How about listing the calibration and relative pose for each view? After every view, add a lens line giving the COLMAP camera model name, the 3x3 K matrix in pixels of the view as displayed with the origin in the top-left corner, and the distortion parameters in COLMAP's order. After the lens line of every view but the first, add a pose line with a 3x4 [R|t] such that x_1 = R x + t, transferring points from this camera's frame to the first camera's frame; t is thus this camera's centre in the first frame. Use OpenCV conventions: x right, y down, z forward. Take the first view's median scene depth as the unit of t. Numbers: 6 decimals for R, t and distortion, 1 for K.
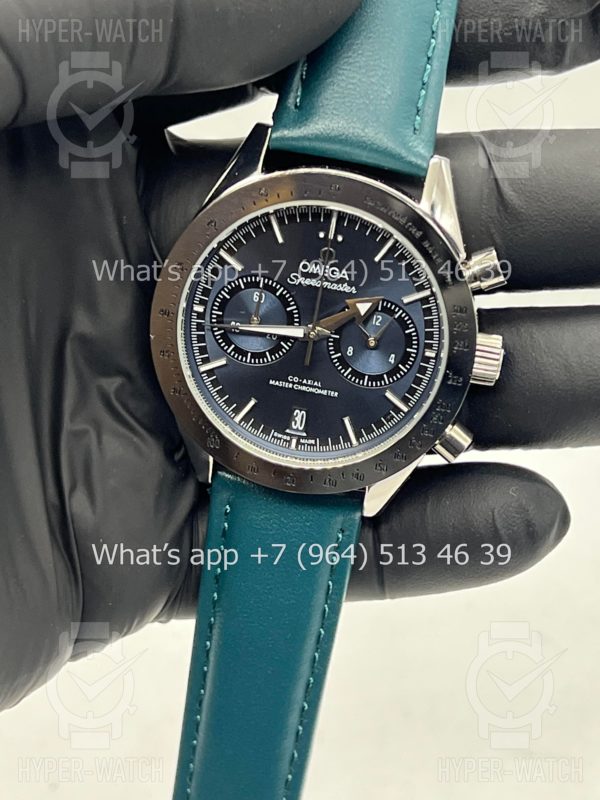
lens RADIAL K [[1775.2, 0, 301.1], [0, 1775.2, 380.0], [0, 0, 1]] dist [0.199844, 0.000000]
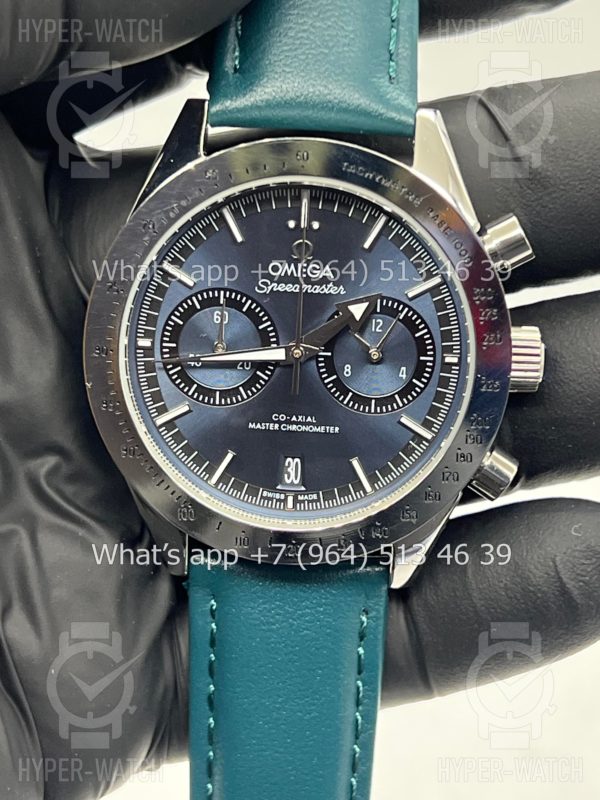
lens RADIAL K [[1775.2, 0, 294.8], [0, 1775.2, 396.7], [0, 0, 1]] dist [0.199844, 0.000000]
pose [[0.989604, -0.131658, 0.057888, -0.040988], [0.136928, 0.985602, -0.099193, 0.067939], [-0.043995, 0.106089, 0.993383, 0.236640]]
